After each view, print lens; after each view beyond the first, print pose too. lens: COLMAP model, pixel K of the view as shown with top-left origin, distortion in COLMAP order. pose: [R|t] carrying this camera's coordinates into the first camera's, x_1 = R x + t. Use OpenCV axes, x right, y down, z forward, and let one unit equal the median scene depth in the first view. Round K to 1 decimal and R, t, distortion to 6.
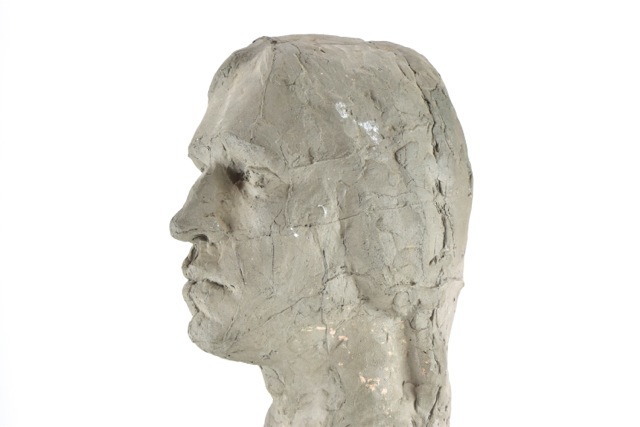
lens RADIAL K [[1471.8, 0, 320.5], [0, 1471.8, 214.5], [0, 0, 1]] dist [0.070107, 0.000000]
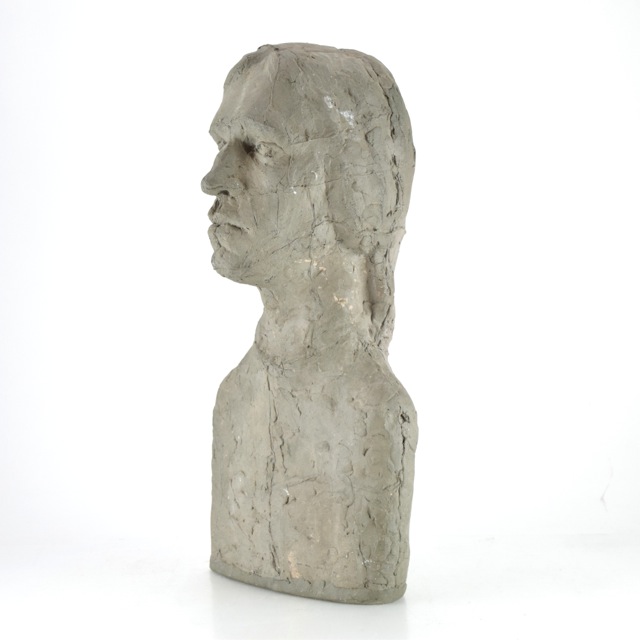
lens RADIAL K [[1518.4, 0, 320.6], [0, 1518.4, 317.8], [0, 0, 1]] dist [0.026684, 0.000000]
pose [[0.992887, 0.014671, 0.118154, -0.153776], [-0.025215, 0.995780, 0.088246, 0.004490], [-0.116361, -0.090597, 0.989066, -0.410381]]
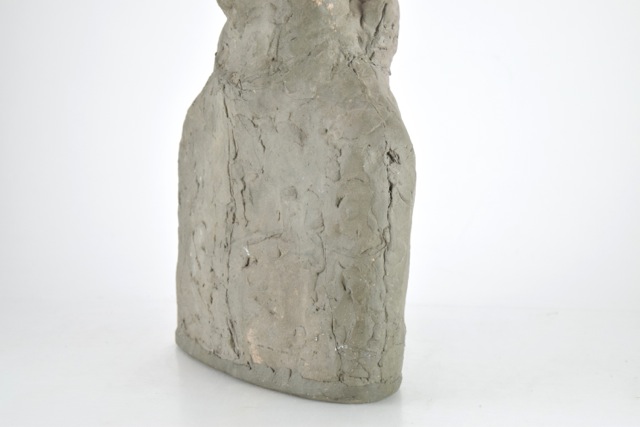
lens RADIAL K [[1471.8, 0, 318.3], [0, 1471.8, 214.7], [0, 0, 1]] dist [0.070107, 0.000000]
pose [[0.999250, 0.027254, -0.027523, 0.067082], [-0.021282, 0.980016, 0.197777, 0.059828], [0.032364, -0.197043, 0.979861, -0.030442]]
